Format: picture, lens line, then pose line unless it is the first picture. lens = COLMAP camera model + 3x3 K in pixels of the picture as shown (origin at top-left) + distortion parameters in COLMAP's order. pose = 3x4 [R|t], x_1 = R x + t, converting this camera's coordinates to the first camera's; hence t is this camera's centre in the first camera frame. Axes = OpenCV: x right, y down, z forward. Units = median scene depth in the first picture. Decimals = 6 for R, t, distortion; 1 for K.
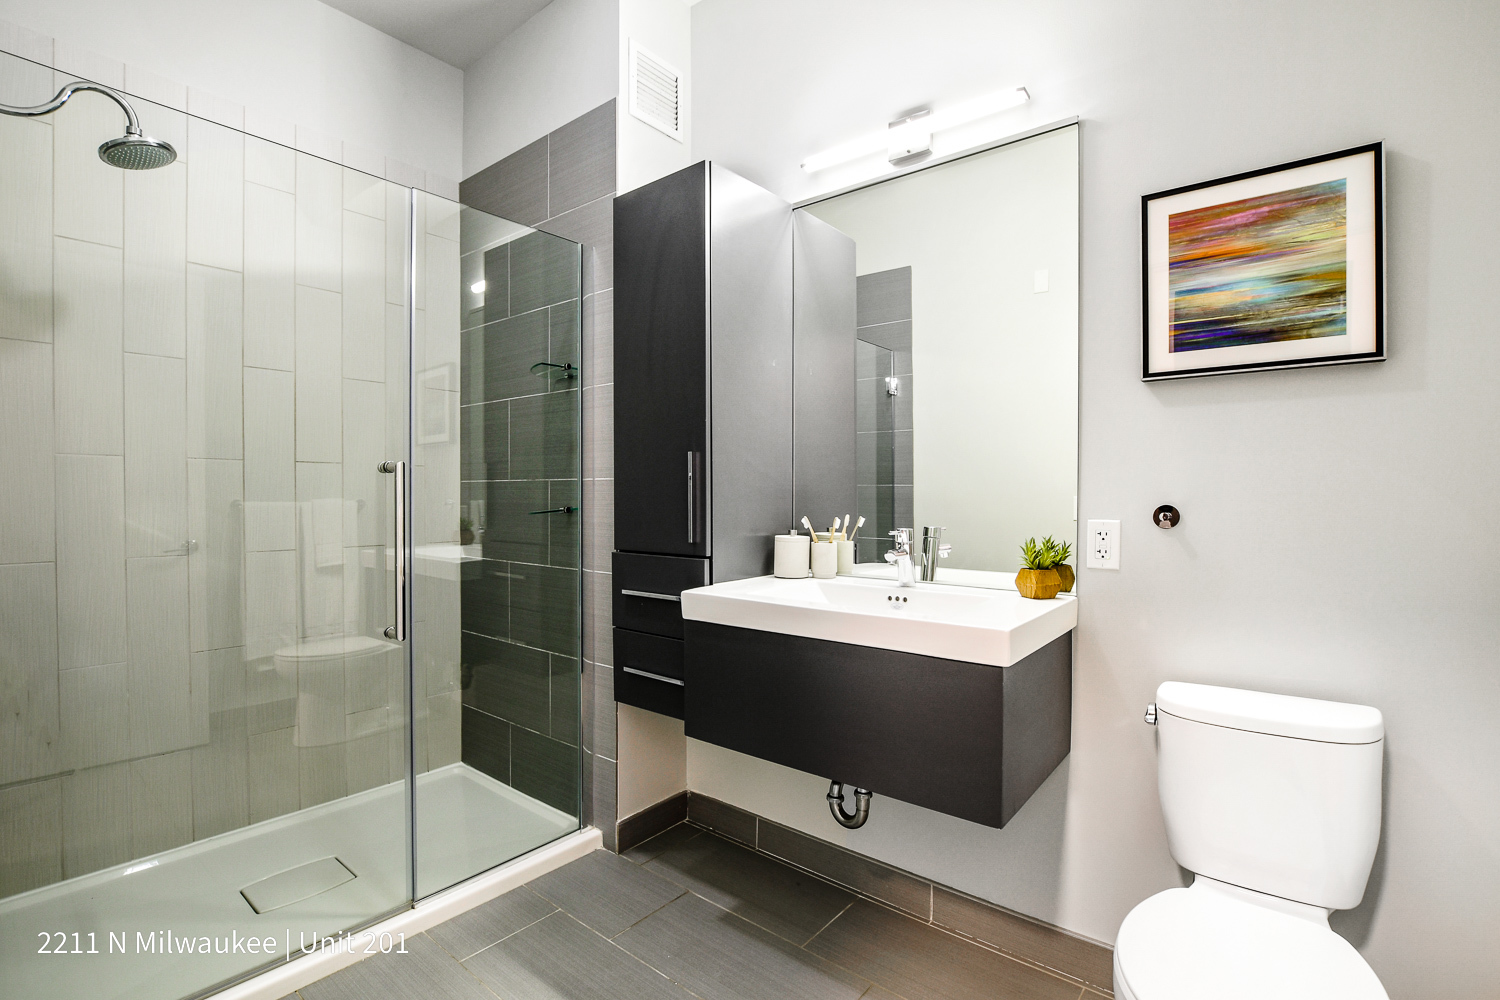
lens RADIAL K [[680.1, 0, 786.1], [0, 680.1, 495.7], [0, 0, 1]] dist [-0.028299, 0.000067]
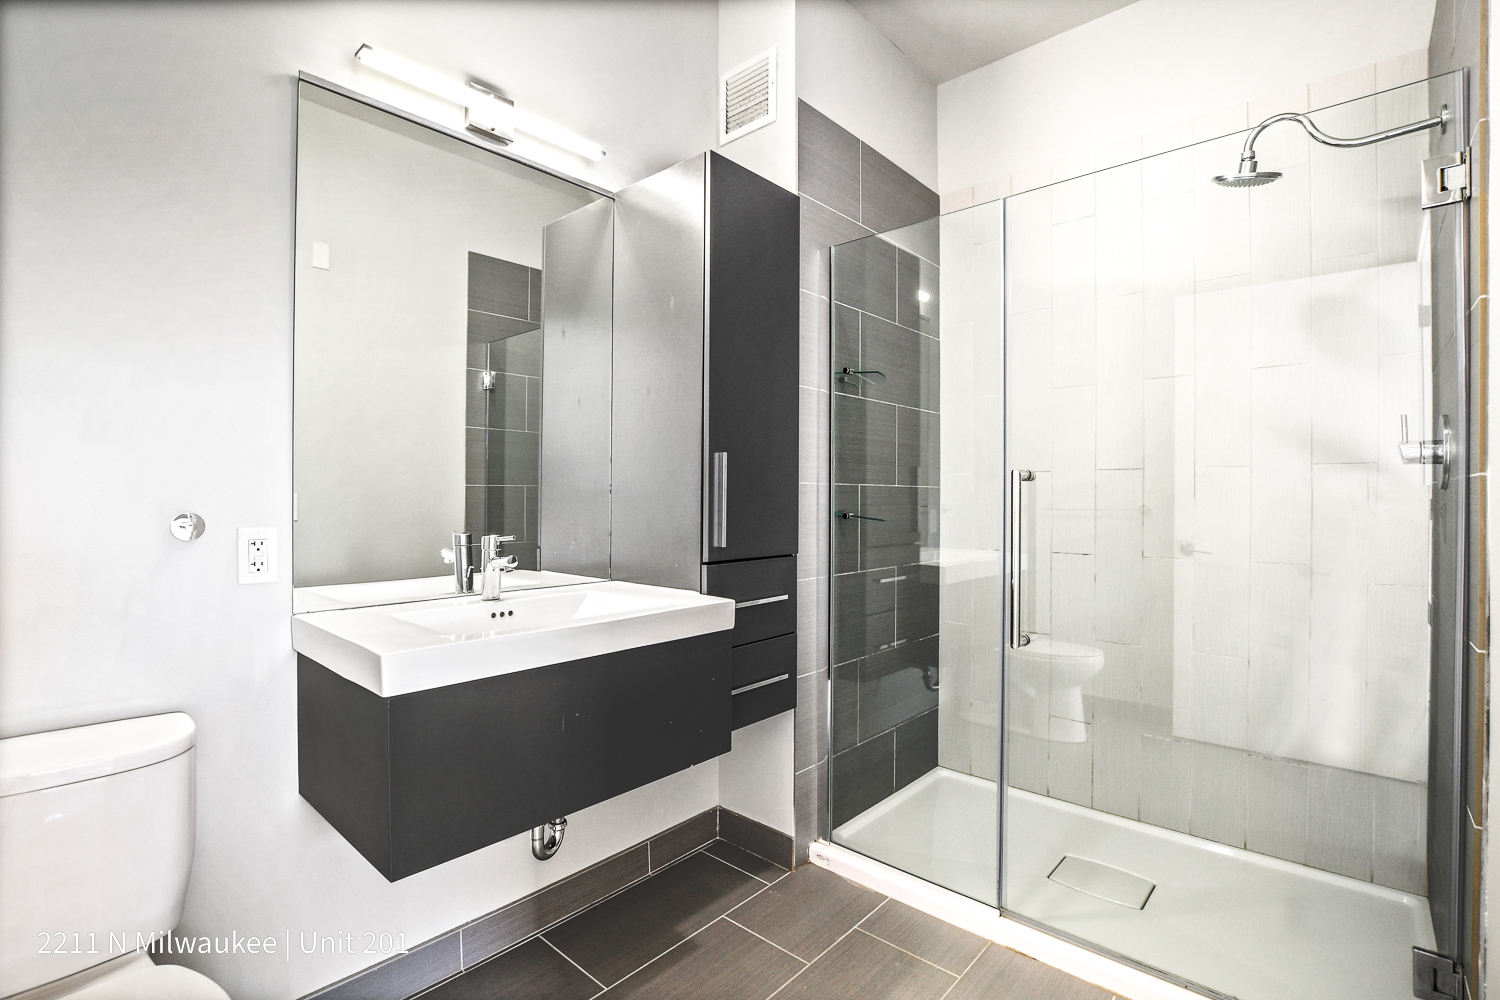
lens RADIAL K [[702.0, 0, 750.0], [0, 702.0, 500.0], [0, 0, 1]] dist [-0.000241, 0.000103]
pose [[0.085088, -0.004907, 0.996361, -1.427822], [0.011572, 0.999925, 0.003936, -0.005863], [-0.996306, 0.011195, 0.085139, 1.098238]]
